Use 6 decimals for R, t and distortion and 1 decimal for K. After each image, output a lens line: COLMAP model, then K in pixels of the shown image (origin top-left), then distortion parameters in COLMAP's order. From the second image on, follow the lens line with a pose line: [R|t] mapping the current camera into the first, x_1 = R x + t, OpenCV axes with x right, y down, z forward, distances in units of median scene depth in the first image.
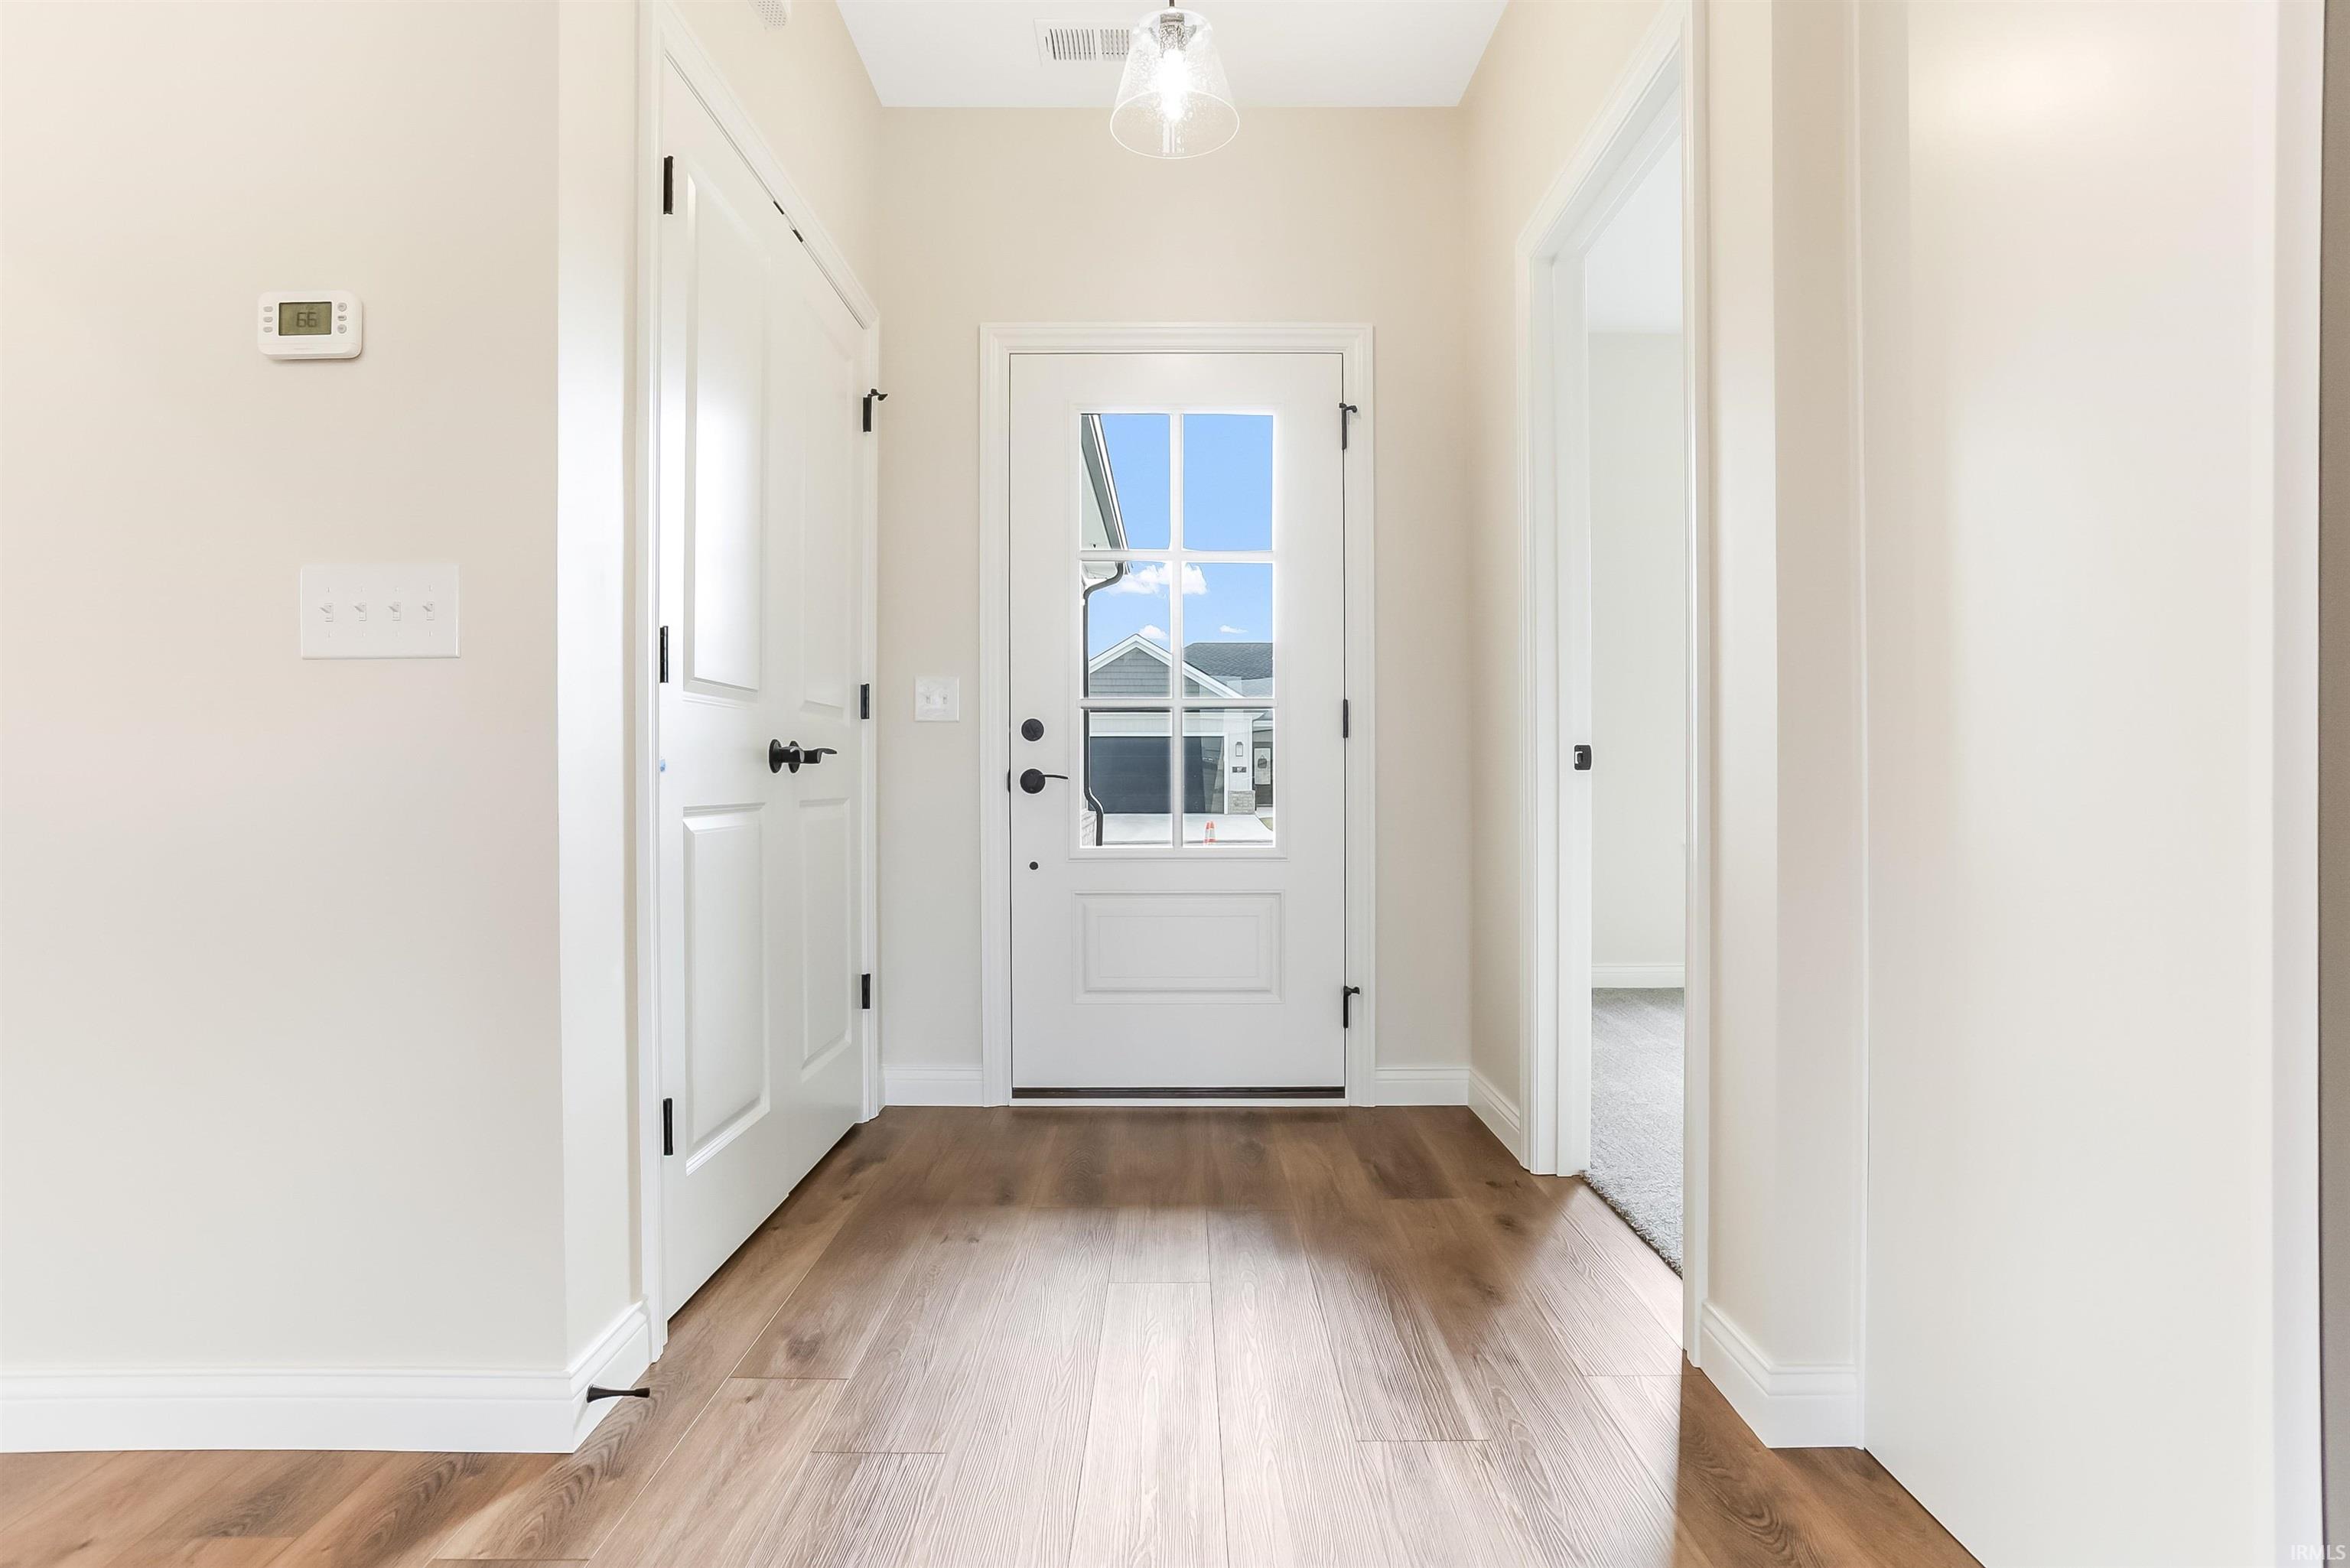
lens RADIAL K [[1171.5, 0, 1162.5], [0, 1171.5, 805.3], [0, 0, 1]] dist [-0.061637, 0.036156]
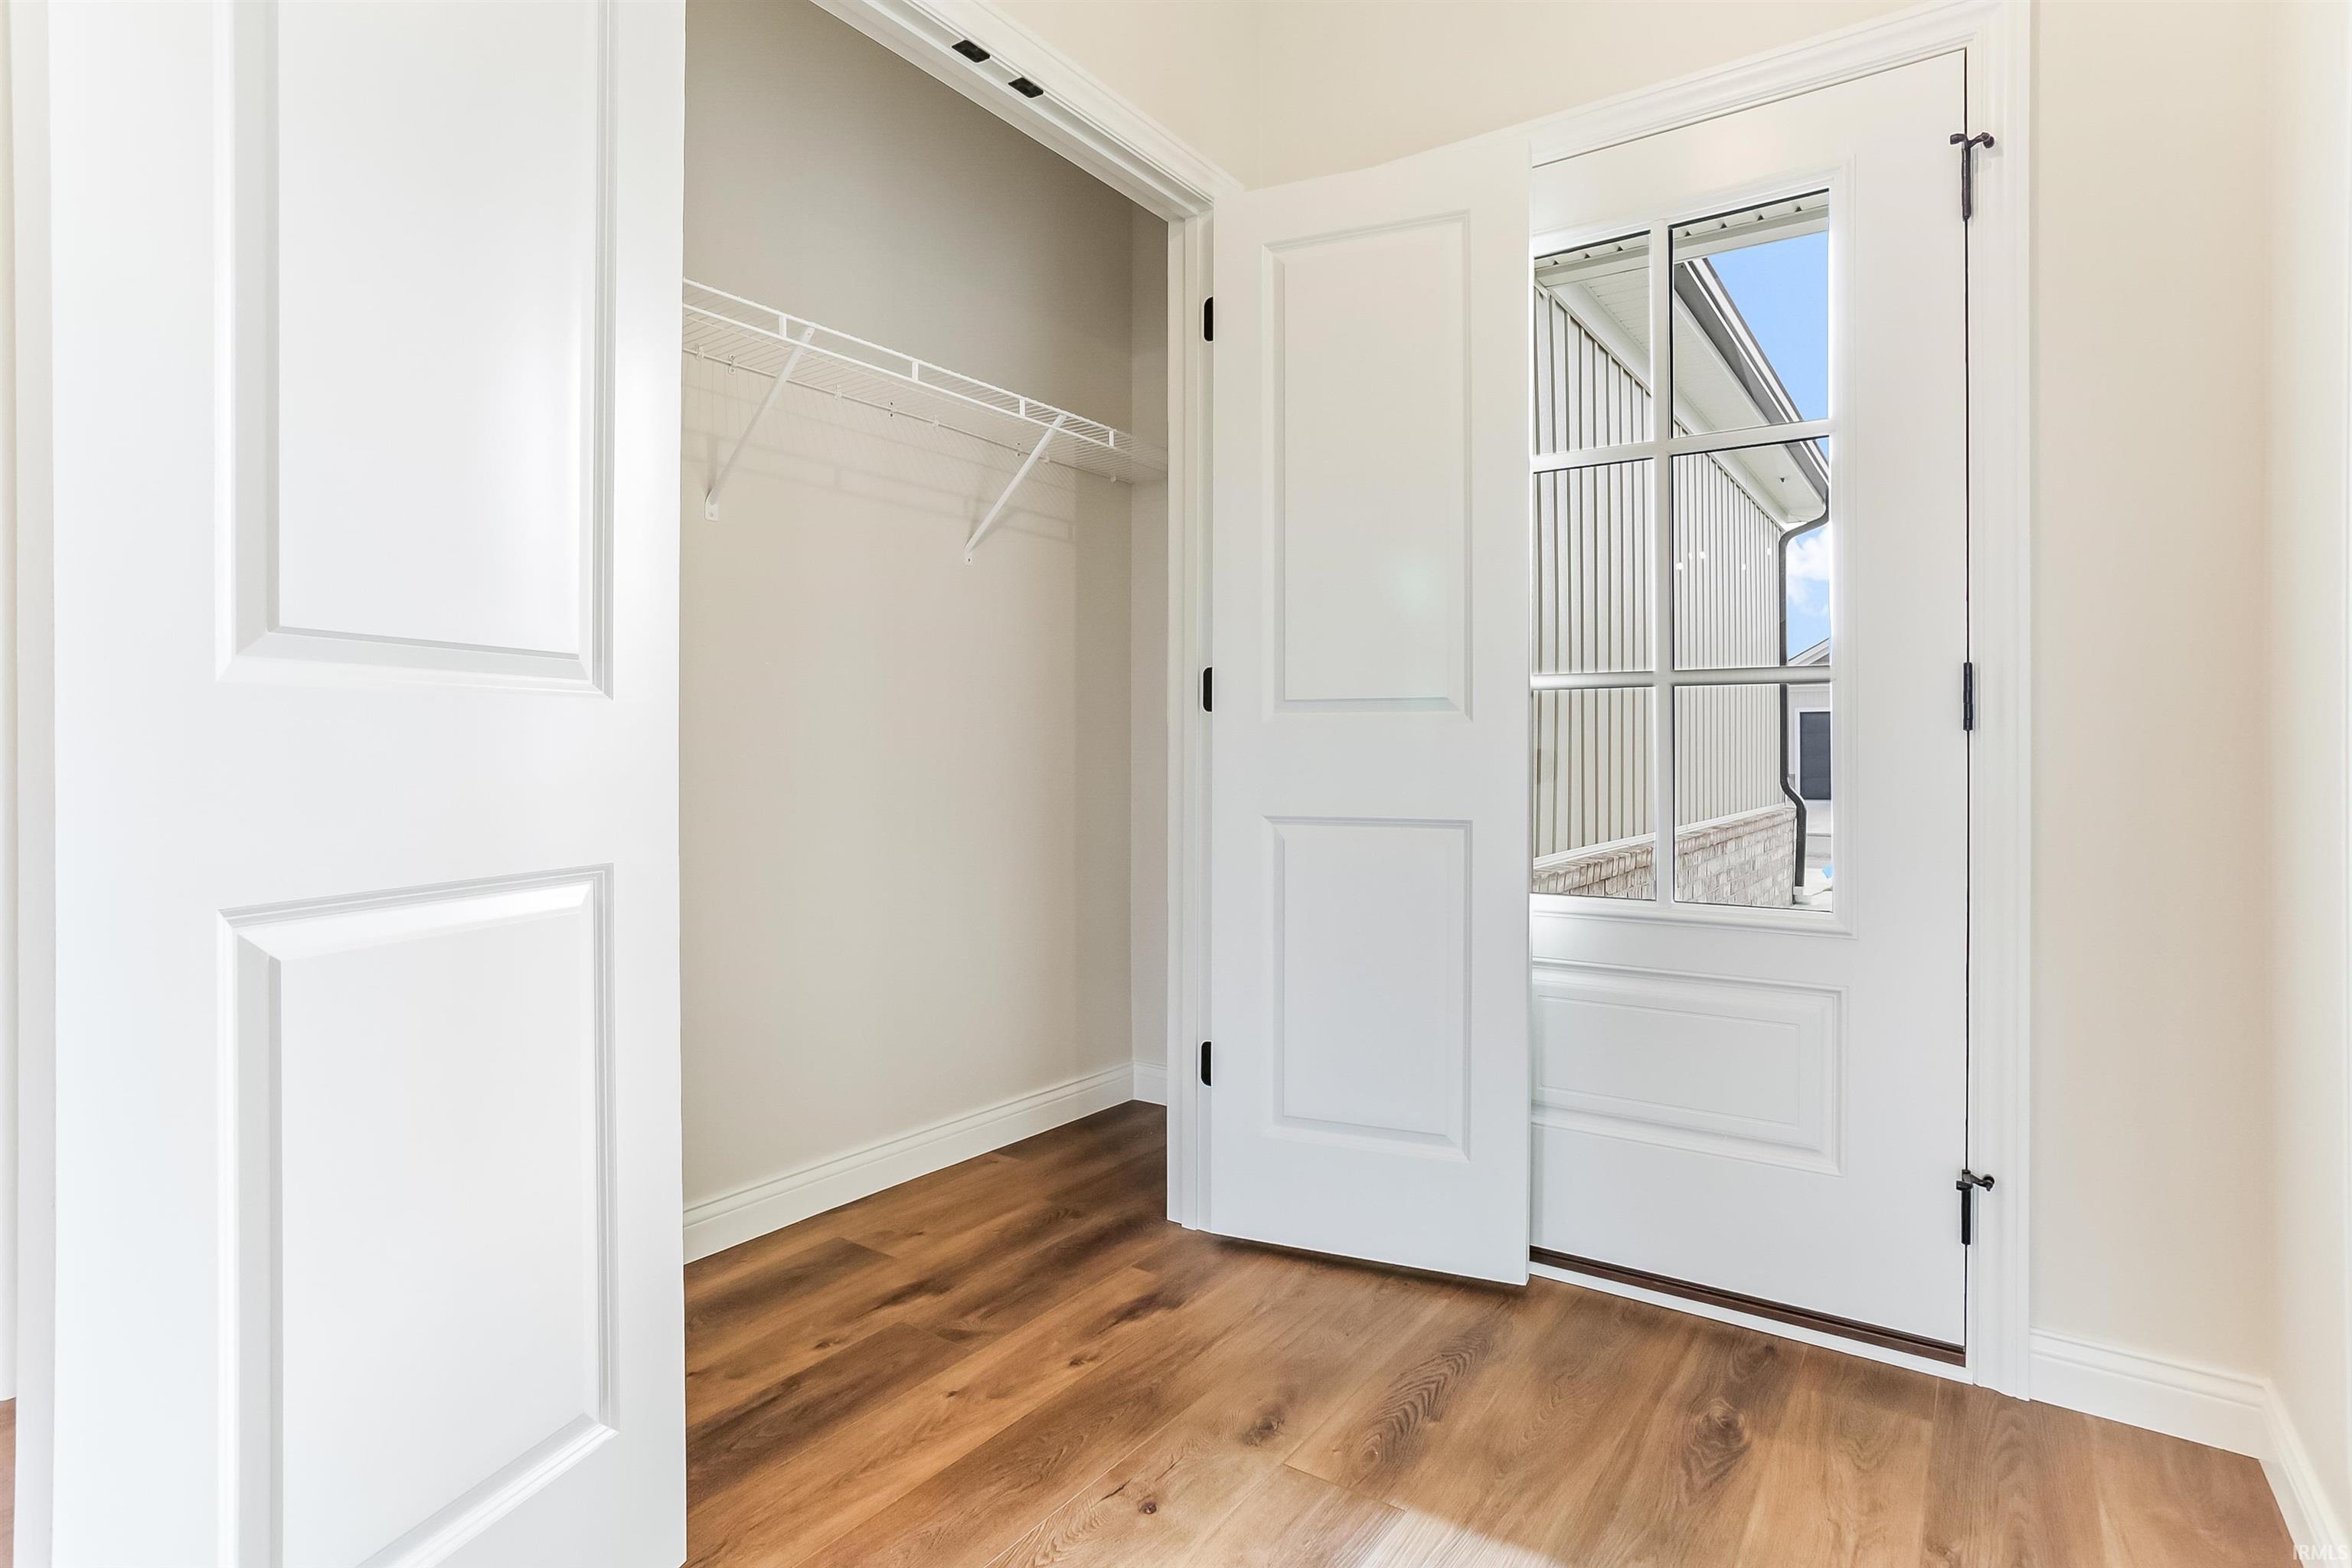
lens RADIAL K [[1160.3, 0, 1206.5], [0, 1160.3, 773.8], [0, 0, 1]] dist [-0.053222, 0.035374]
pose [[0.827047, 0.005804, -0.562103, 0.163782], [-0.010632, 0.999929, -0.005319, -0.029503], [0.562032, 0.010375, 0.827050, 0.340739]]
